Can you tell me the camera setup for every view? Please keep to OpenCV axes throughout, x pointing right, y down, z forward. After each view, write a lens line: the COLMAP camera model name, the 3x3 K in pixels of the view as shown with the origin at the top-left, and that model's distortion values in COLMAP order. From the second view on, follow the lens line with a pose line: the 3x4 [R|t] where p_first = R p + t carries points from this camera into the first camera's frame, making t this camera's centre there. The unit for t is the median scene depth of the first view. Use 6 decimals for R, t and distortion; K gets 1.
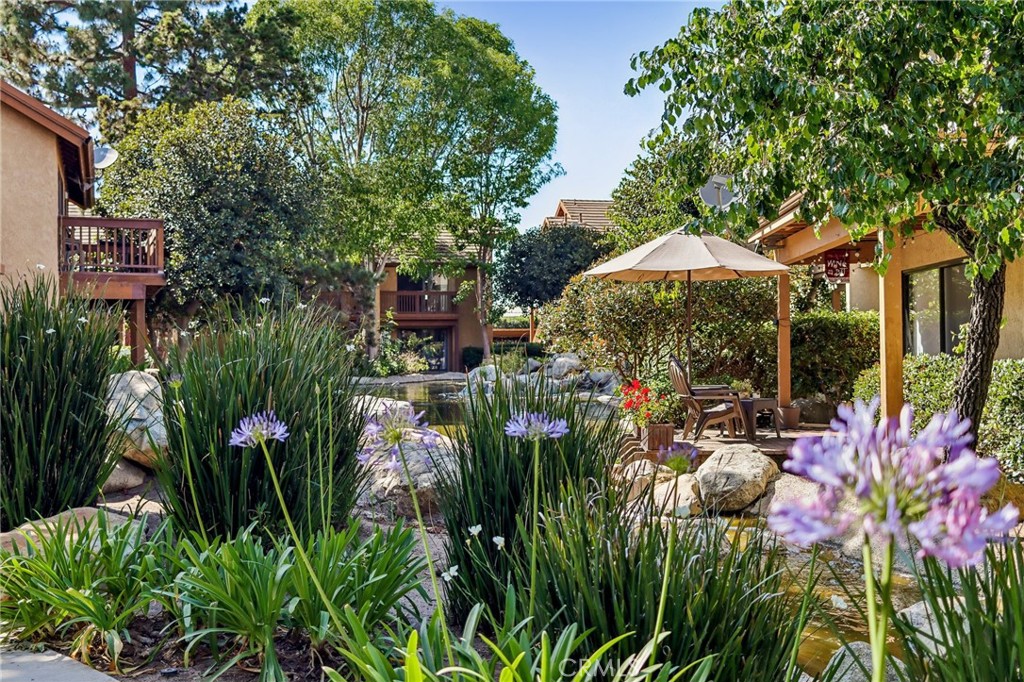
lens RADIAL K [[1124.8, 0, 513.6], [0, 1124.8, 332.9], [0, 0, 1]] dist [0.004027, 0.000000]
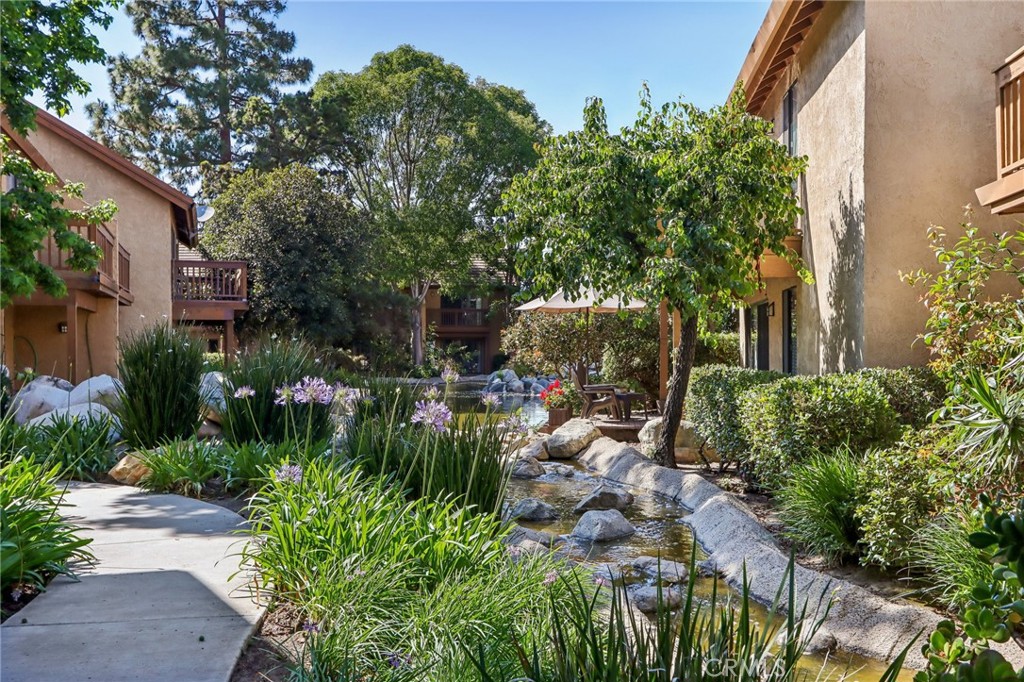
lens RADIAL K [[1070.7, 0, 510.9], [0, 1070.7, 349.1], [0, 0, 1]] dist [0.032778, 0.000000]
pose [[0.997087, 0.004339, -0.076144, 0.080920], [-0.003569, 0.999941, 0.010240, -0.006693], [0.076184, -0.009938, 0.997044, -0.205900]]
